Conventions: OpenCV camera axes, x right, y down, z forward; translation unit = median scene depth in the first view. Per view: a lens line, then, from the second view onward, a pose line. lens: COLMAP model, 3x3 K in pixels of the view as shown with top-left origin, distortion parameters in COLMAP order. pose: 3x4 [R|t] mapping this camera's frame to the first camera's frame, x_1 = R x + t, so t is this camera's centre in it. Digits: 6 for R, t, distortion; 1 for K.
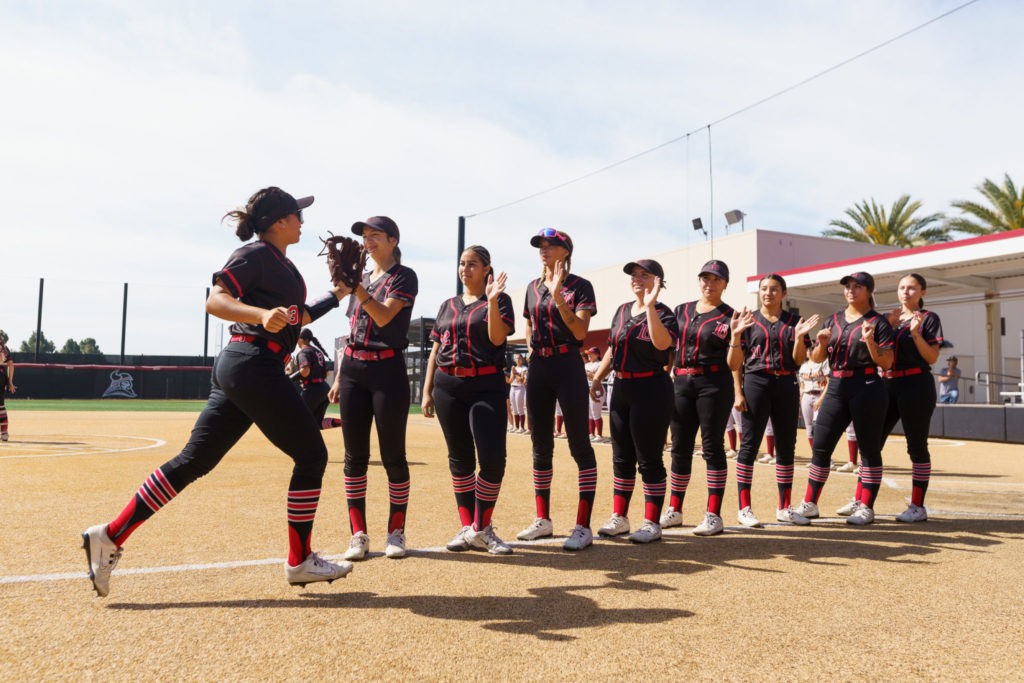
lens RADIAL K [[807.2, 0, 476.9], [0, 807.2, 322.0], [0, 0, 1]] dist [0.000115, -0.000832]
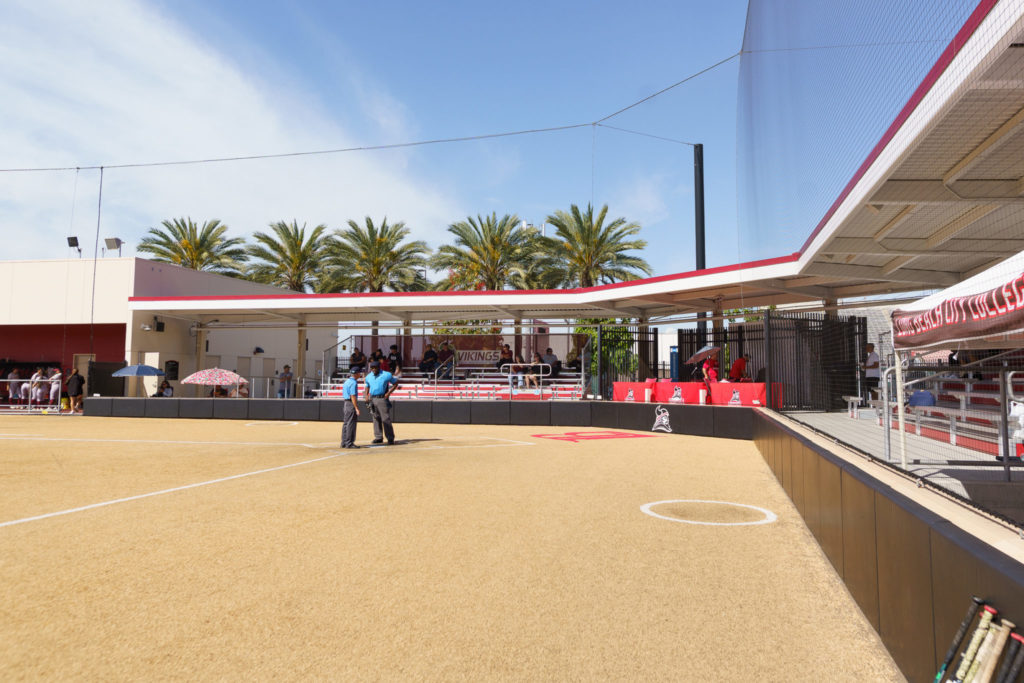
lens RADIAL K [[760.6, 0, 537.8], [0, 760.6, 304.6], [0, 0, 1]] dist [0.002898, -0.003189]
pose [[0.598021, 0.062963, 0.799003, -0.281728], [-0.057337, 0.997716, -0.035708, -0.049495], [-0.799427, -0.024459, 0.600266, -0.254770]]
